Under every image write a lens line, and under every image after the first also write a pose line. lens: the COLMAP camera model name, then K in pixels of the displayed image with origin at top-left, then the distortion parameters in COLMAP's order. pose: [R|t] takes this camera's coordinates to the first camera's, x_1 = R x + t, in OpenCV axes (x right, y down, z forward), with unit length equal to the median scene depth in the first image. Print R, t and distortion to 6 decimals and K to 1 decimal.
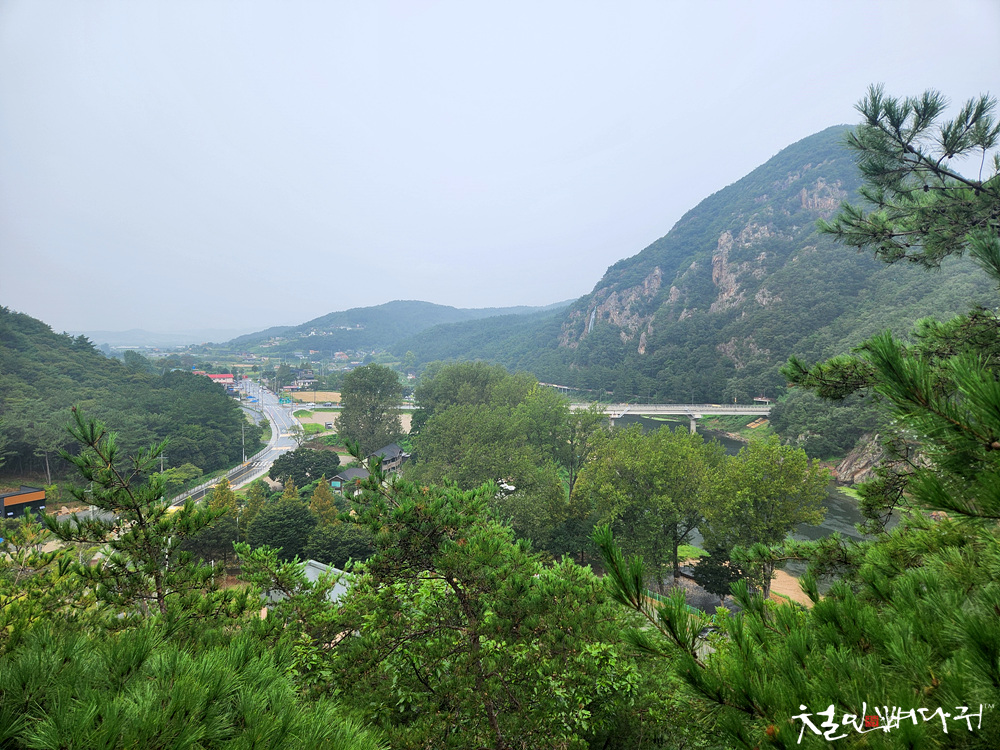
lens RADIAL K [[662.7, 0, 498.1], [0, 662.7, 367.8], [0, 0, 1]] dist [0.075367, -0.042865]
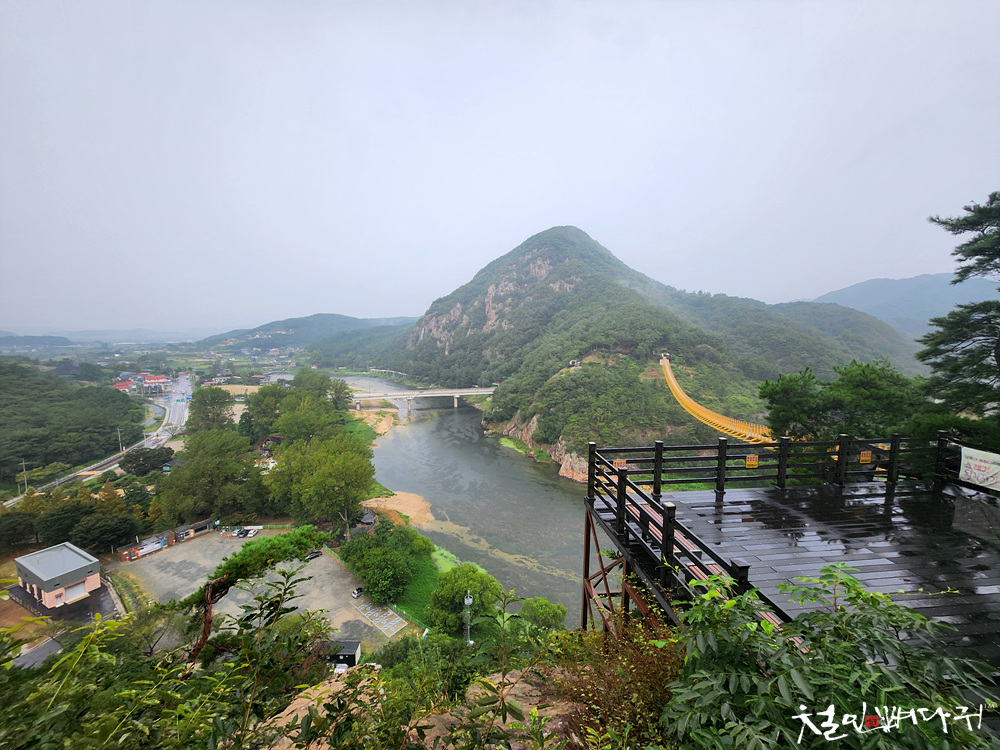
lens RADIAL K [[391.7, 0, 501.1], [0, 391.7, 373.7], [0, 0, 1]] dist [-0.000221, 0.000845]
pose [[0.970728, -0.029147, 0.238405, 0.109353], [0.014097, 0.997812, 0.064591, -0.035395], [-0.239766, -0.059340, 0.969016, -0.029837]]
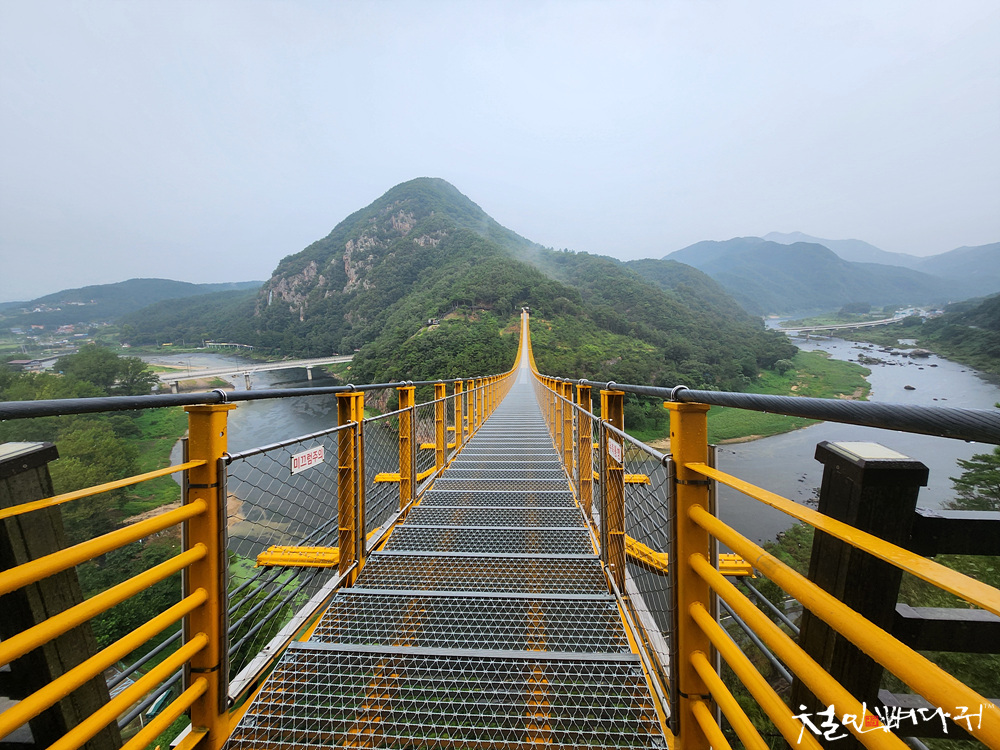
lens RADIAL K [[391.7, 0, 499.9], [0, 391.7, 373.9], [0, 0, 1]] dist [-0.000221, 0.000845]
pose [[0.862983, -0.128870, 0.488521, 0.154250], [0.053247, 0.984736, 0.165707, -0.026566], [-0.502419, -0.116991, 0.856673, -0.010577]]
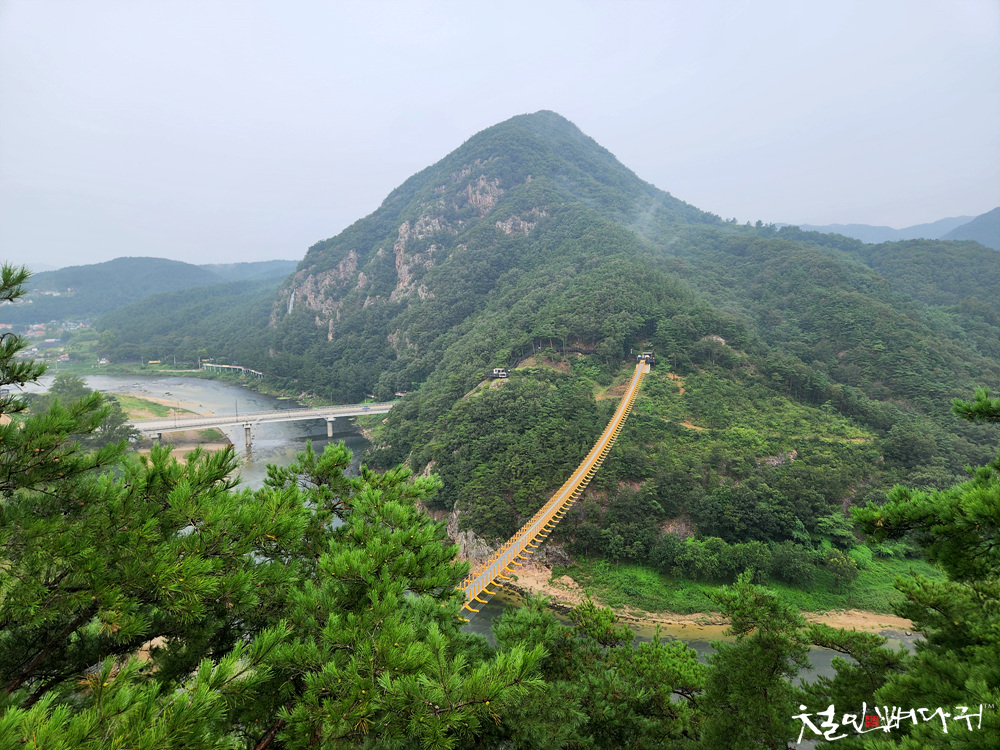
lens RADIAL K [[662.7, 0, 497.4], [0, 662.7, 361.6], [0, 0, 1]] dist [0.075367, -0.042865]
pose [[0.957210, -0.053797, 0.284352, 0.169324], [0.029927, 0.995703, 0.087637, -0.071017], [-0.287844, -0.075378, 0.954706, -0.070380]]
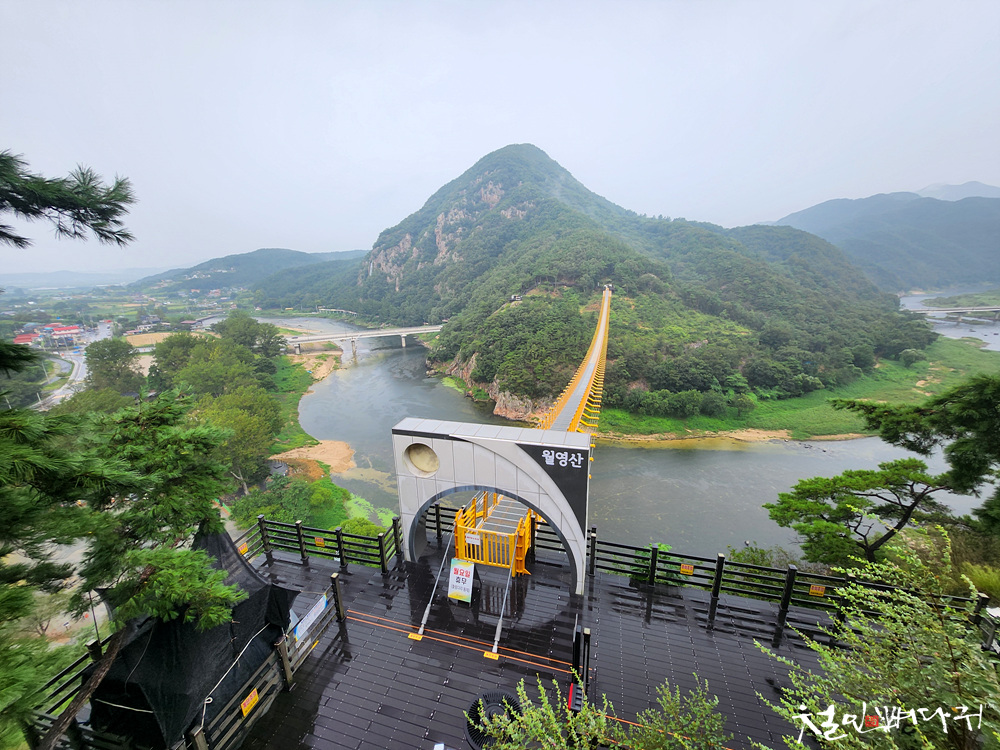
lens RADIAL K [[391.7, 0, 500.7], [0, 391.7, 372.5], [0, 0, 1]] dist [-0.000221, 0.000845]
pose [[0.948604, -0.113037, 0.295590, 0.149689], [0.043829, 0.971958, 0.231034, -0.038048], [-0.313417, -0.206205, 0.926957, -0.027358]]
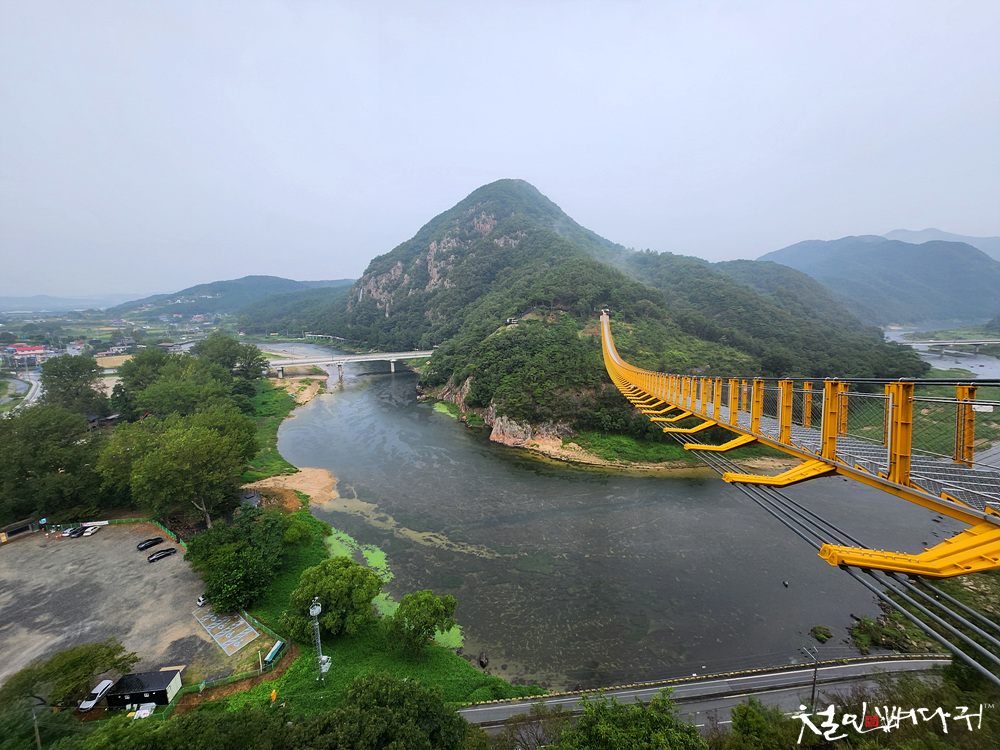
lens RADIAL K [[391.7, 0, 500.8], [0, 391.7, 373.7], [0, 0, 1]] dist [-0.000221, 0.000845]
pose [[0.939130, -0.079790, 0.334169, 0.146504], [0.028093, 0.987235, 0.156774, -0.026566], [-0.342412, -0.137843, 0.929383, -0.006592]]
